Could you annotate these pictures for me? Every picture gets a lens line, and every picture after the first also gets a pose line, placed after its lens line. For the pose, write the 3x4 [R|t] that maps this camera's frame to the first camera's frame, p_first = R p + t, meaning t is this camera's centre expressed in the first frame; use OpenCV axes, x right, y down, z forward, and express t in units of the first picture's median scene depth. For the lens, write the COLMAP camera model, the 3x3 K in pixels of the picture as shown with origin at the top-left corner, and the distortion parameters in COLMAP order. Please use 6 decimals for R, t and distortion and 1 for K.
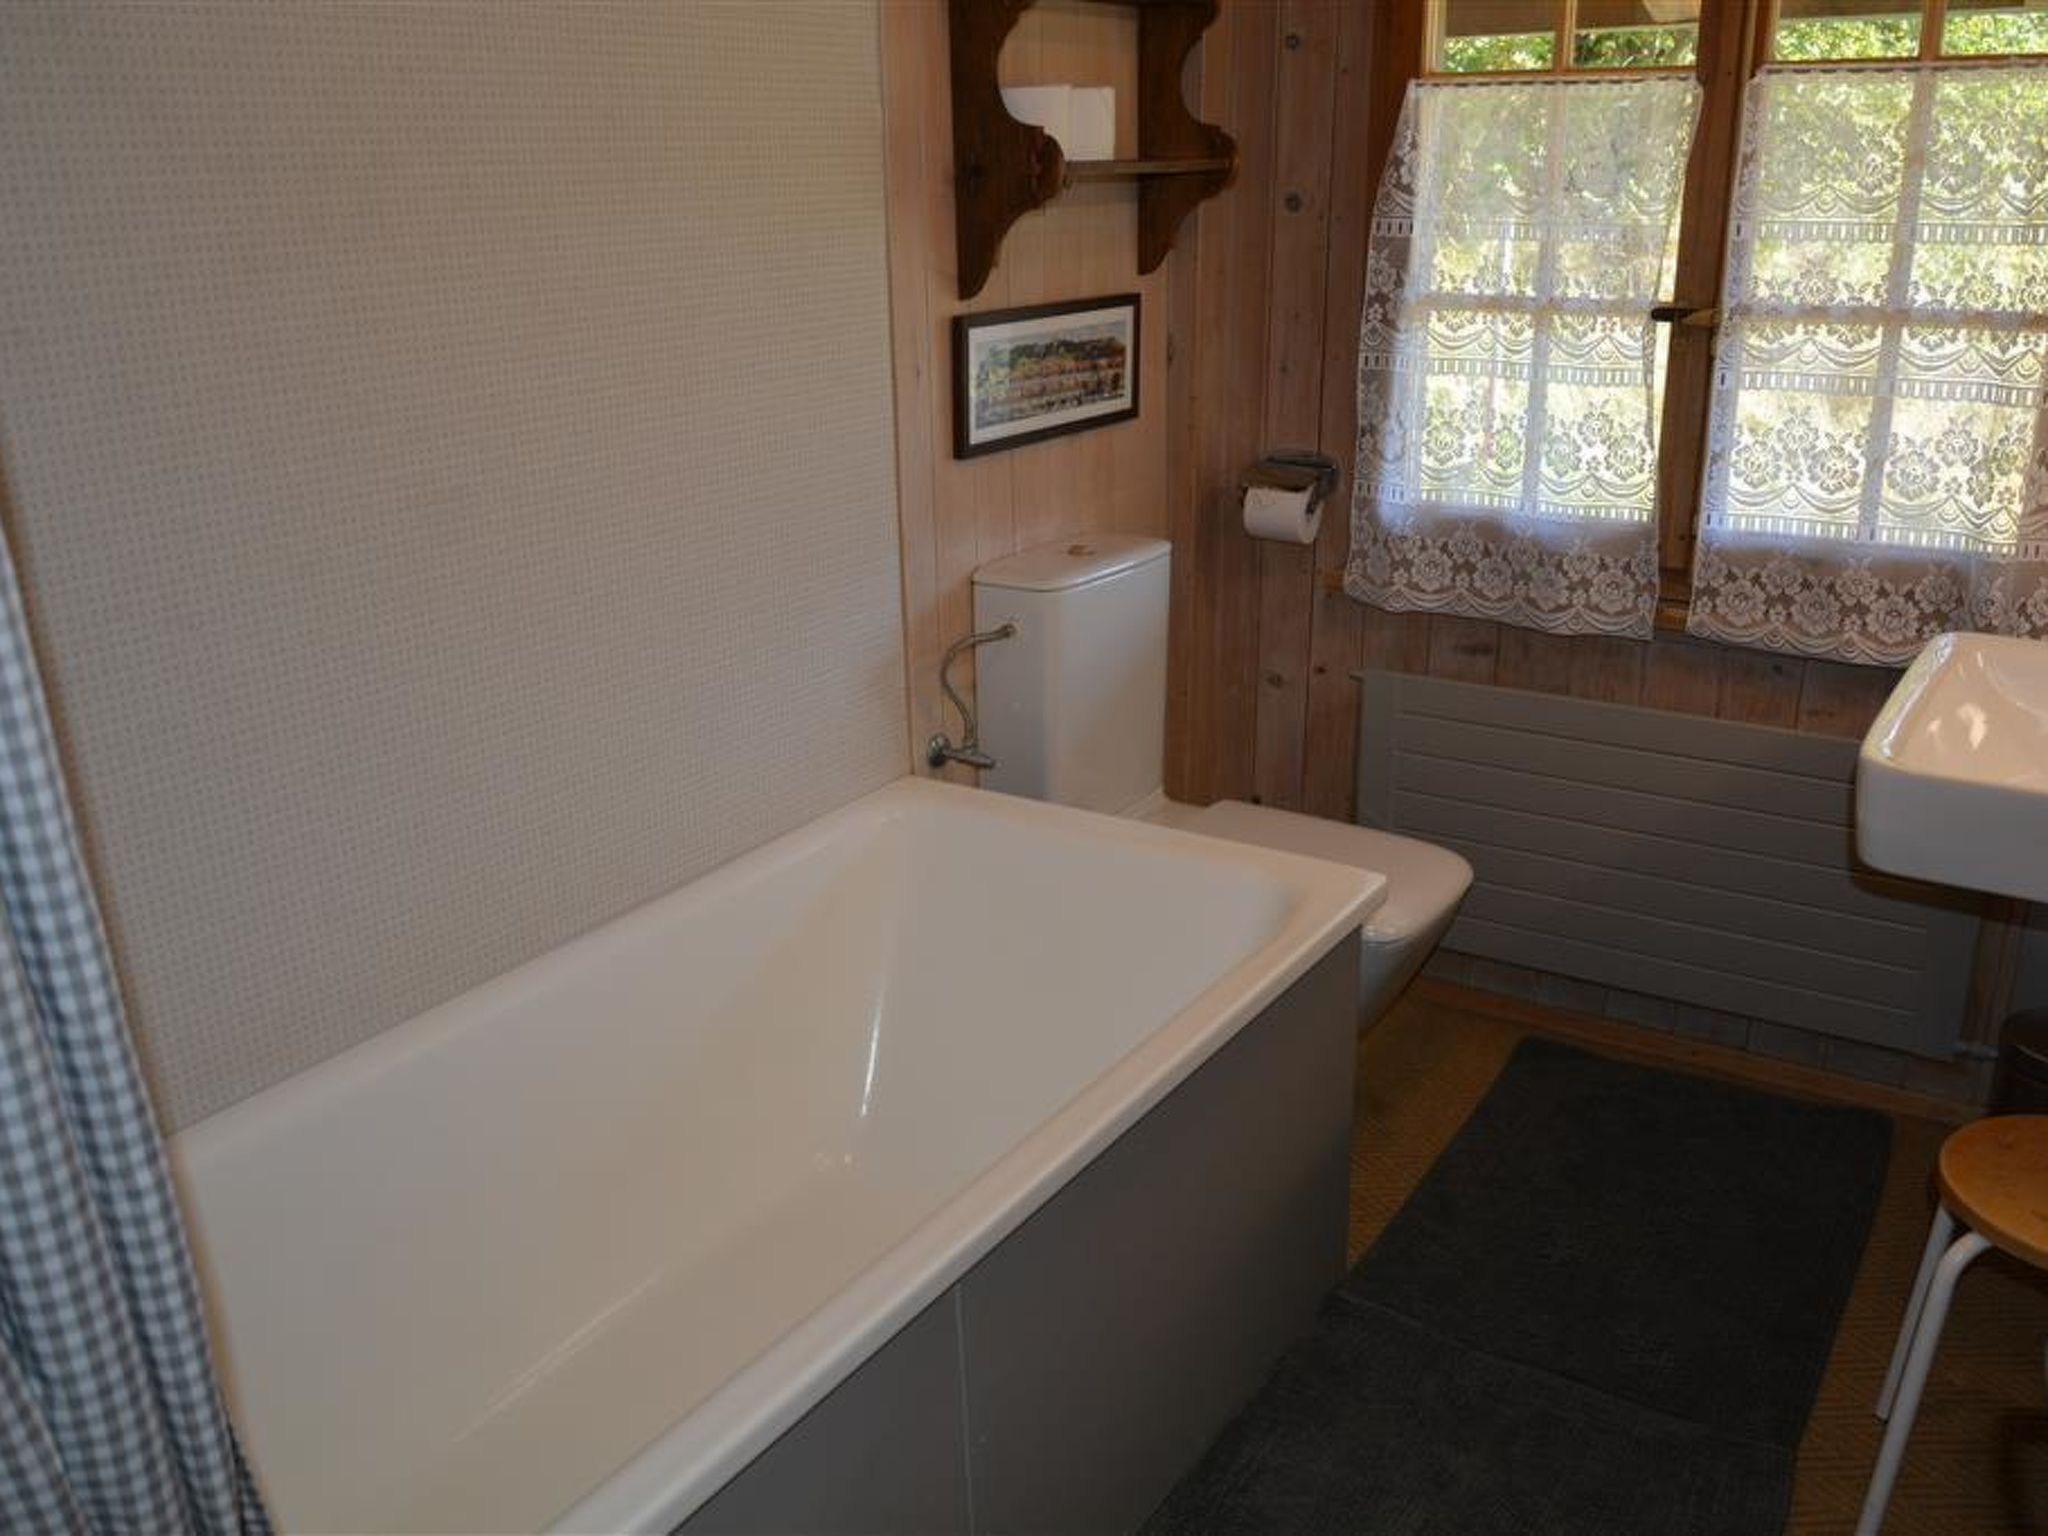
lens RADIAL K [[1781.0, 0, 1029.2], [0, 1781.0, 773.6], [0, 0, 1]] dist [-0.044463, 0.008742]
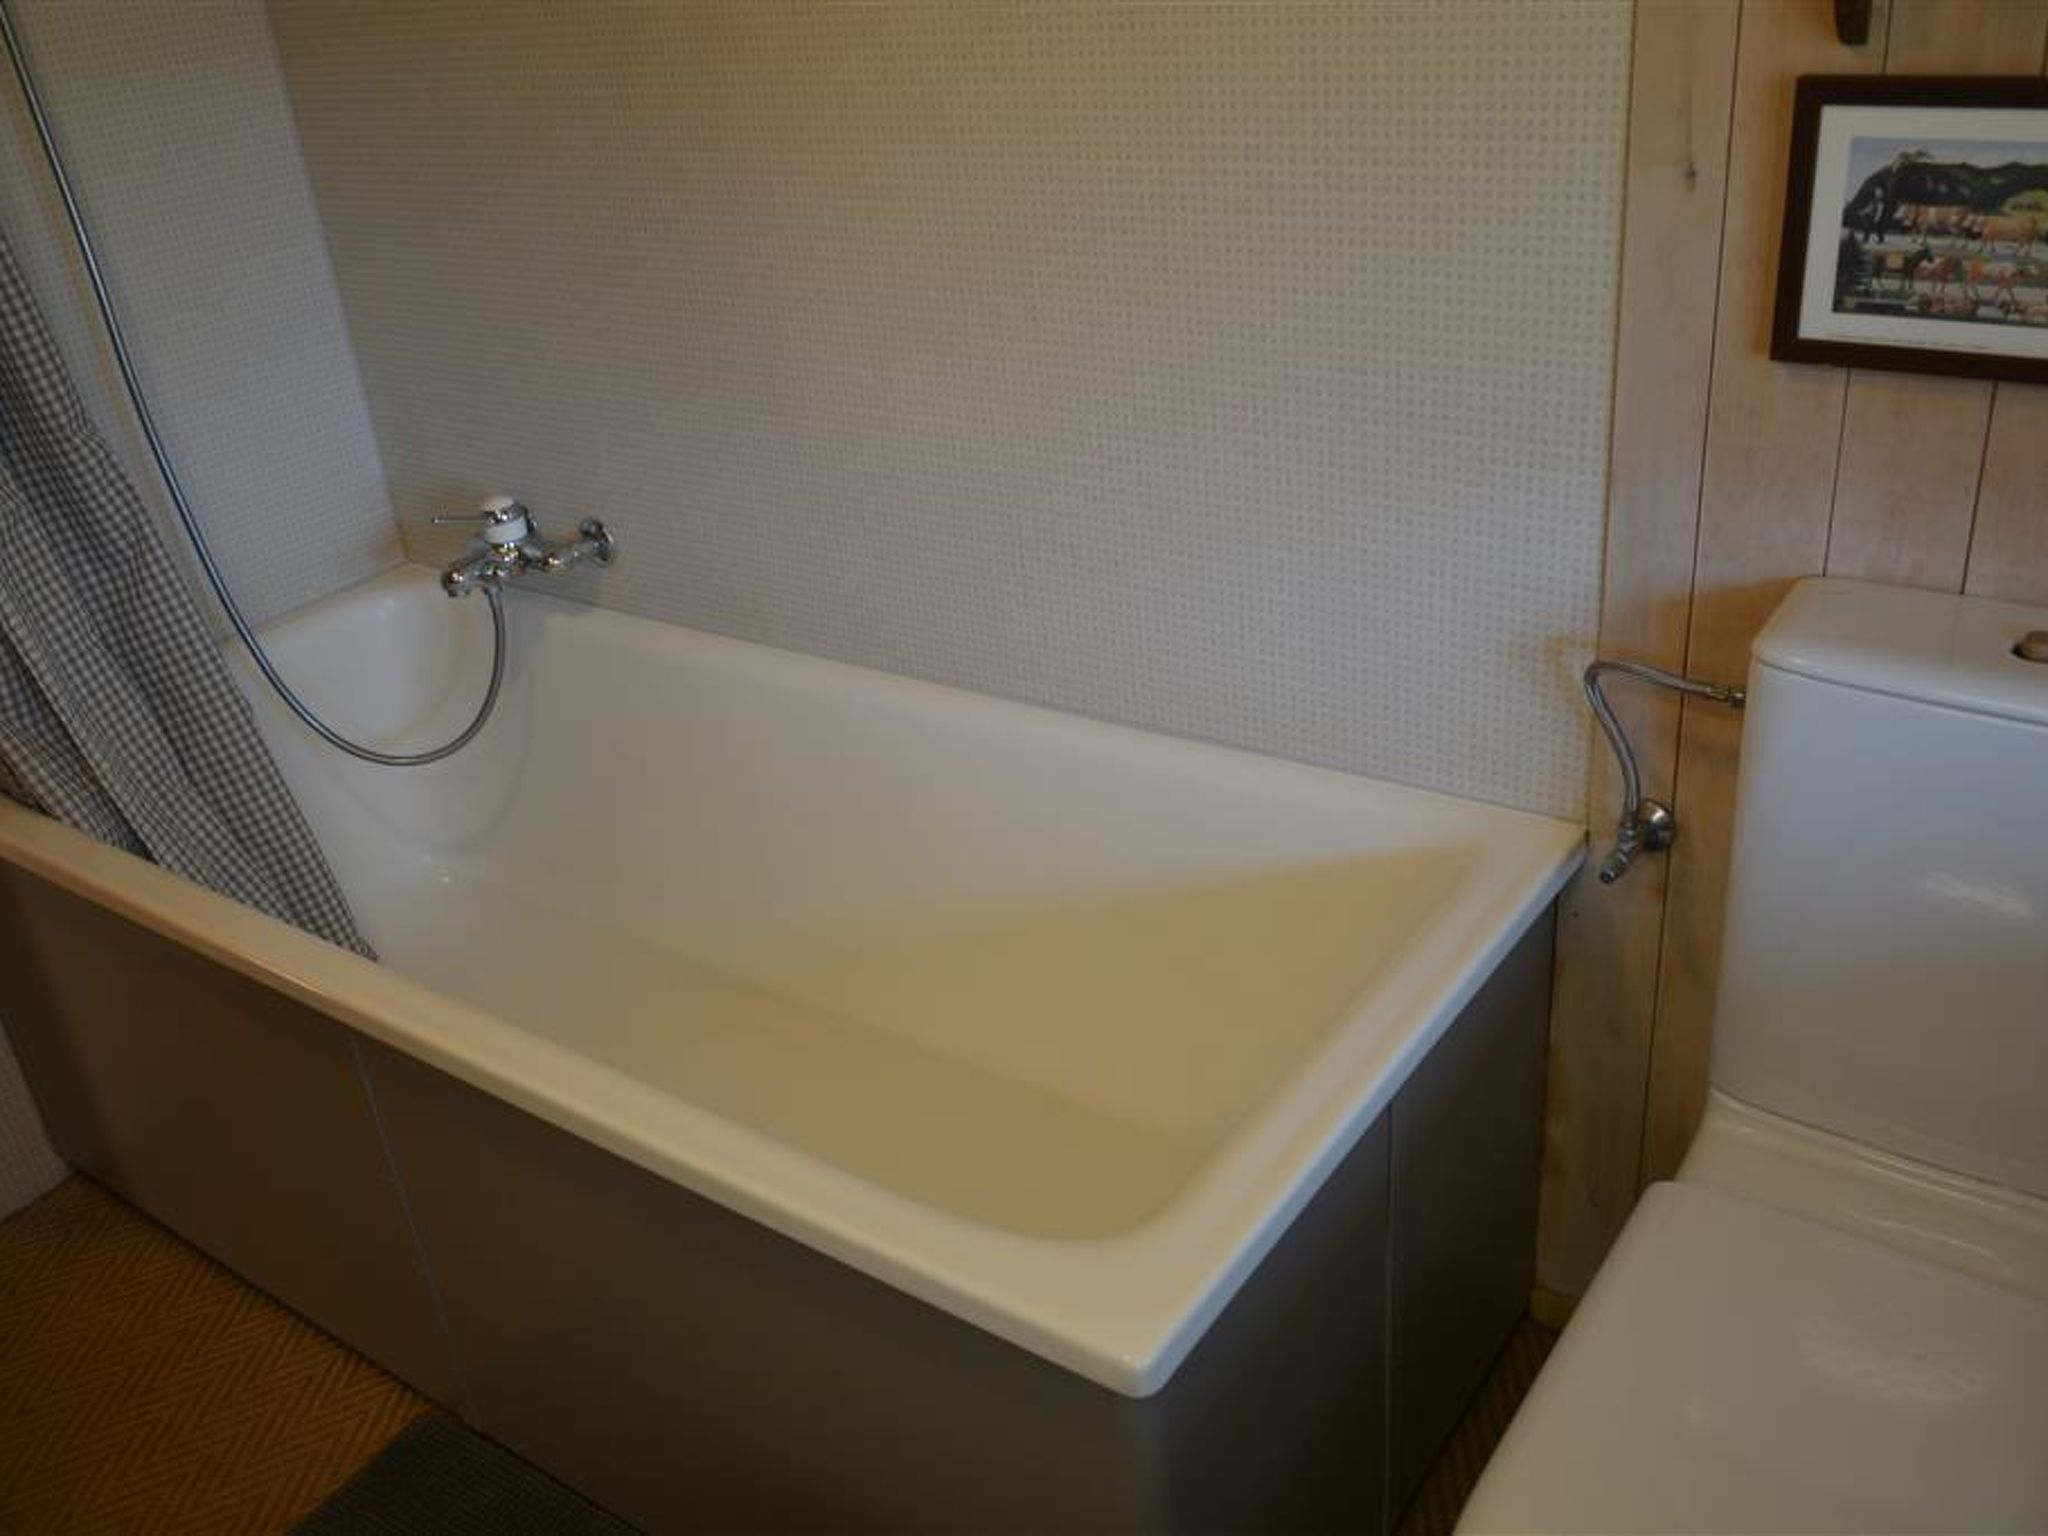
lens RADIAL K [[1781.0, 0, 1029.2], [0, 1781.0, 773.6], [0, 0, 1]] dist [-0.044463, 0.008742]
pose [[-0.040027, 0.495449, -0.867714, 0.473416], [-0.225075, 0.841621, 0.490933, -0.278730], [0.973519, 0.214951, 0.077826, 0.778216]]
